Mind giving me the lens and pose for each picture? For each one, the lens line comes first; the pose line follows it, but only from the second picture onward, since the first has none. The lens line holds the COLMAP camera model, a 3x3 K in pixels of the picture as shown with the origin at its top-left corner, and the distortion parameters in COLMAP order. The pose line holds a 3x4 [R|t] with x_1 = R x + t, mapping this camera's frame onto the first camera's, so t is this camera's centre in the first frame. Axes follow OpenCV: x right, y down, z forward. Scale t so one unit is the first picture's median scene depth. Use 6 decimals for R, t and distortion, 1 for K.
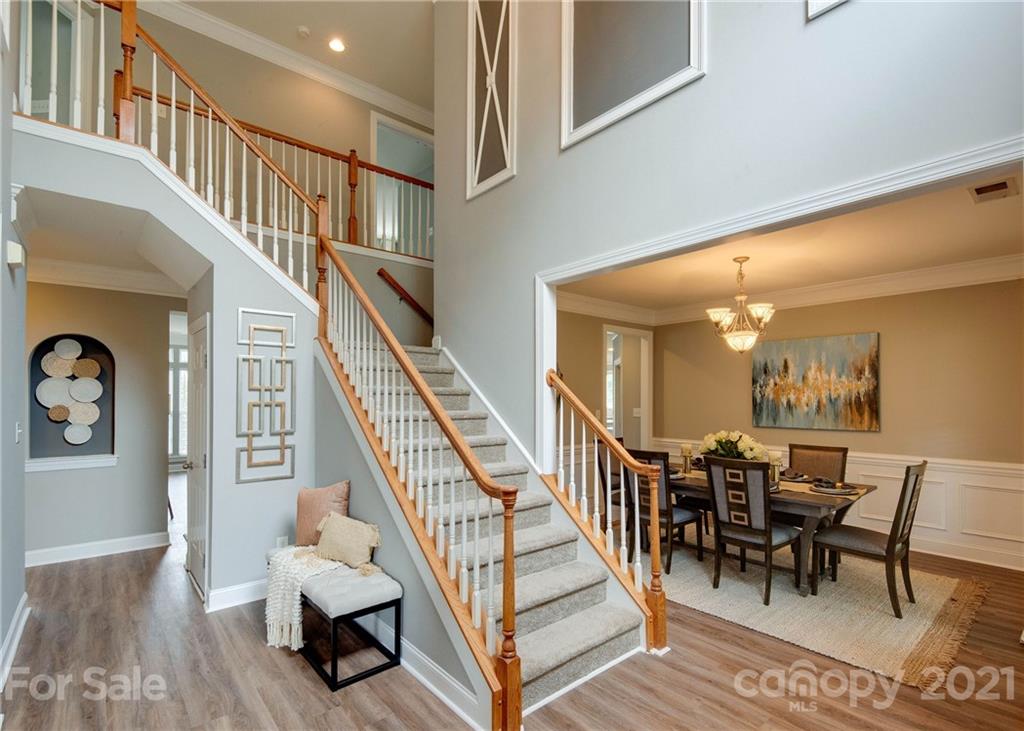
lens RADIAL K [[487.6, 0, 511.4], [0, 487.6, 400.7], [0, 0, 1]] dist [0.001705, -0.008185]
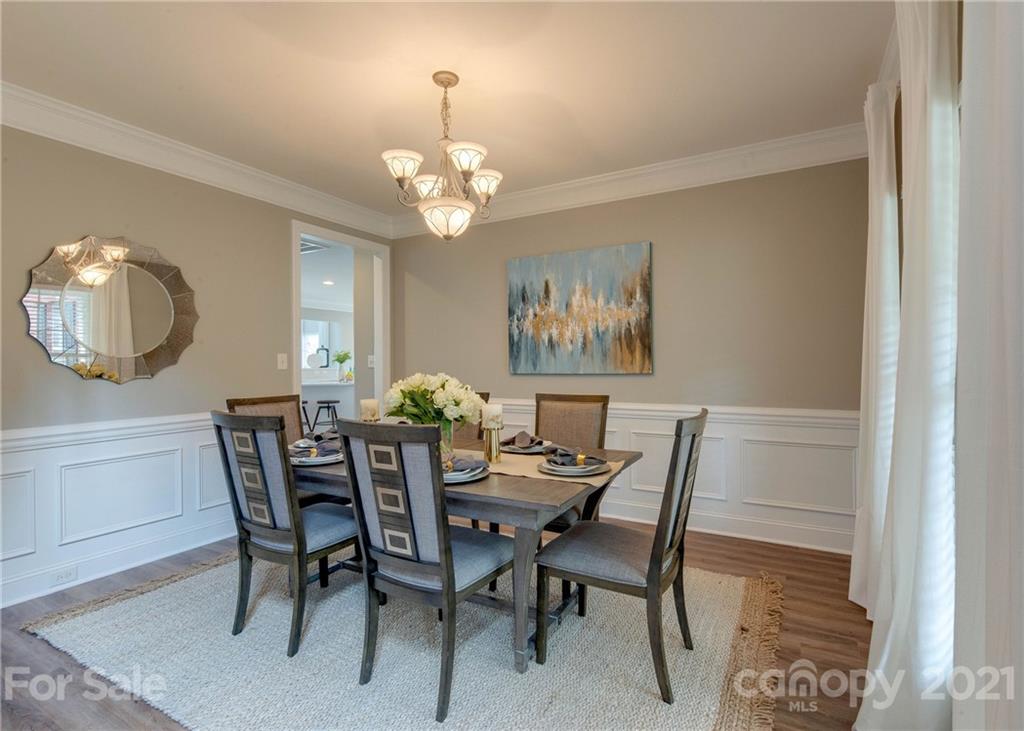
lens RADIAL K [[494.7, 0, 522.4], [0, 494.7, 377.5], [0, 0, 1]] dist [0.003298, 0.000328]
pose [[0.935808, -0.021411, 0.351859, 0.299180], [0.013005, 0.999571, 0.026237, 0.045950], [-0.352270, -0.019977, 0.935685, 0.355999]]
